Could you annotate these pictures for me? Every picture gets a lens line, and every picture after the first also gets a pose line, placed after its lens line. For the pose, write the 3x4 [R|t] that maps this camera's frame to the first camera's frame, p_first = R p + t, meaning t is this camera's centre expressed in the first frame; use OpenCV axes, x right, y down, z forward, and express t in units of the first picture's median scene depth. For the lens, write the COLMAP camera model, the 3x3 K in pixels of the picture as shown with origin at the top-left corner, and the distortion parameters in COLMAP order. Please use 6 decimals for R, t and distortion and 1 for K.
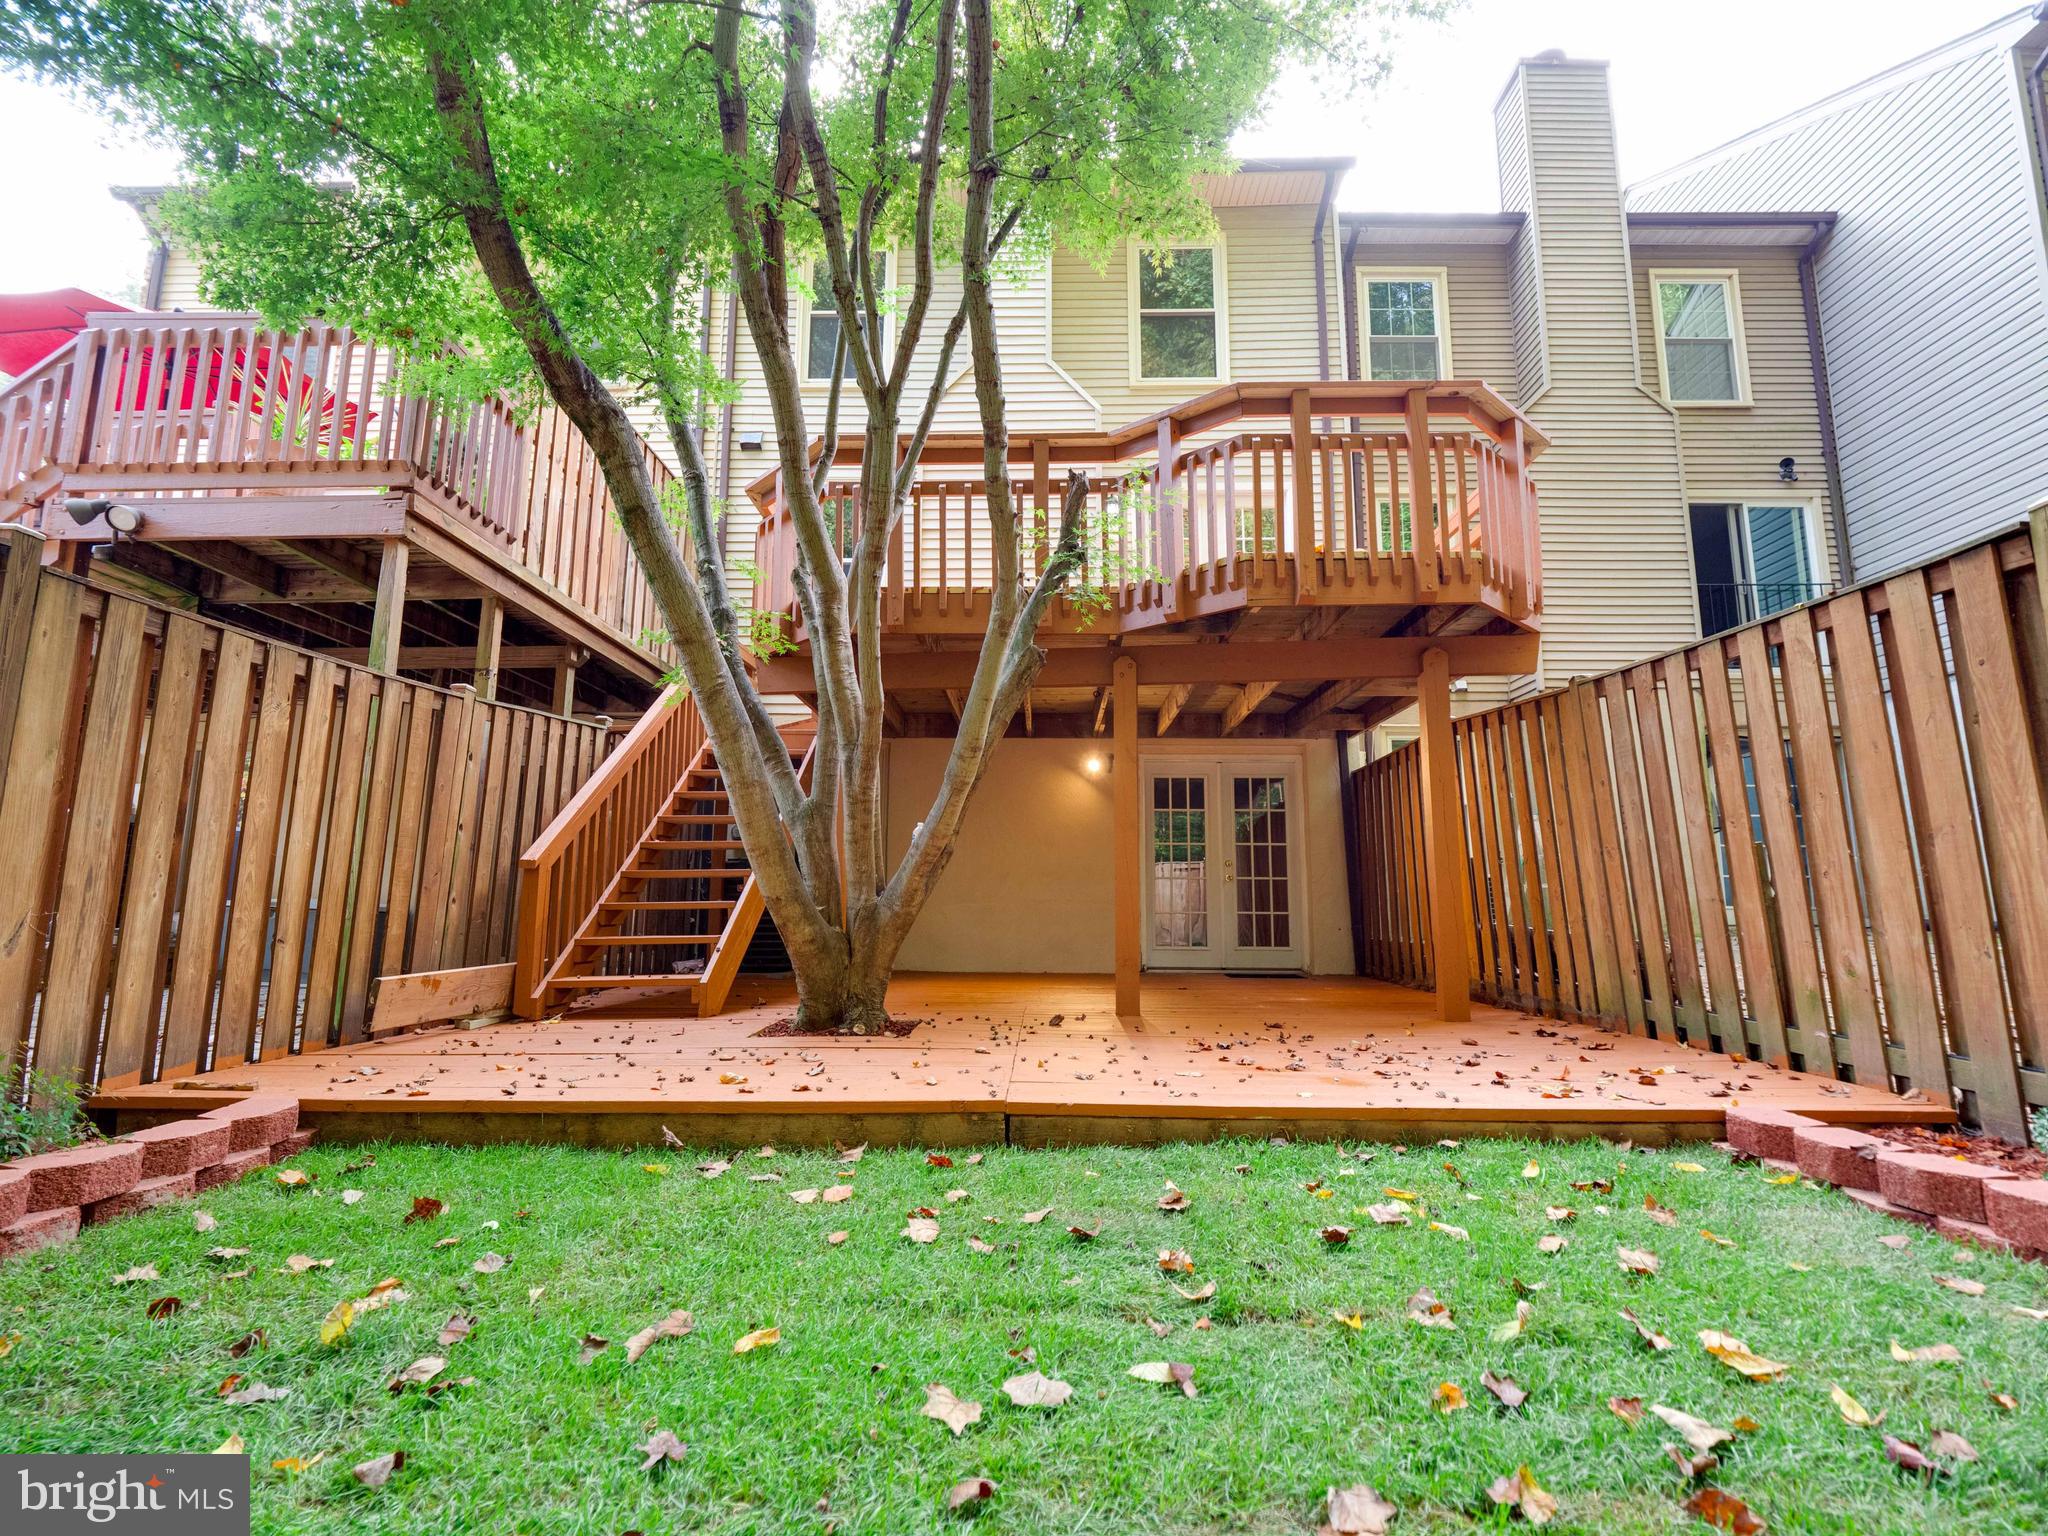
lens RADIAL K [[1041.3, 0, 1024.0], [0, 1041.3, 768.0], [0, 0, 1]] dist [-0.005176, -0.008874]
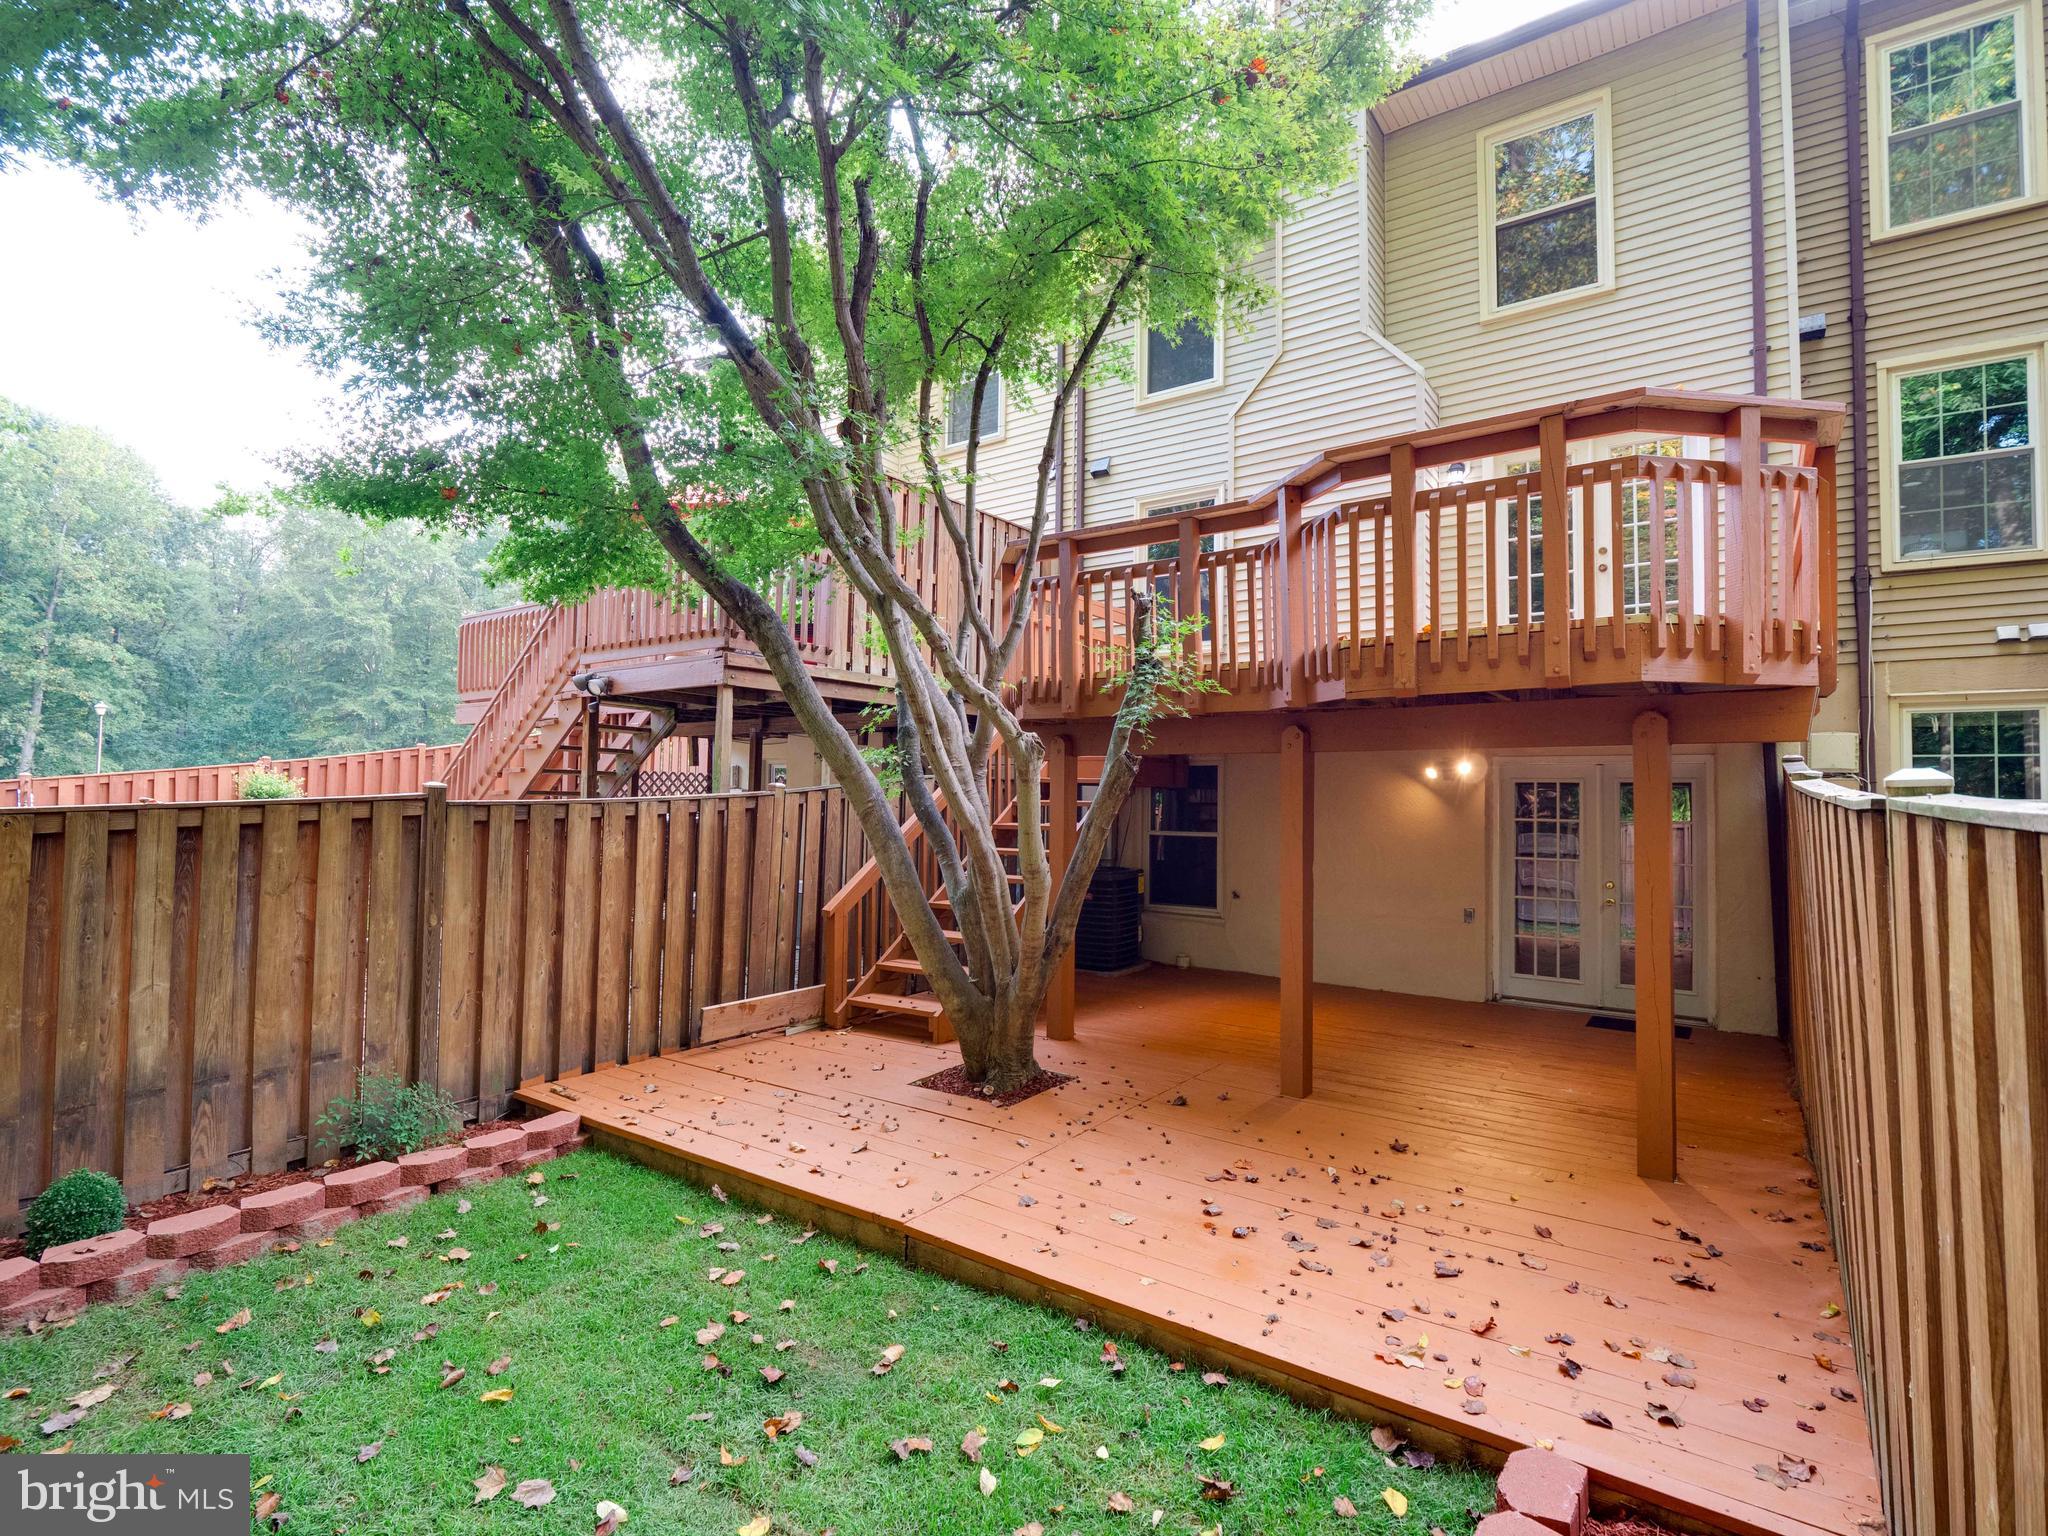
lens RADIAL K [[1041.3, 0, 1024.0], [0, 1041.3, 768.0], [0, 0, 1]] dist [-0.005176, -0.008874]
pose [[0.808152, -0.004455, -0.588958, 0.541336], [0.078402, 0.991886, 0.100079, -0.216873], [0.583733, -0.127055, 0.801943, 0.100105]]
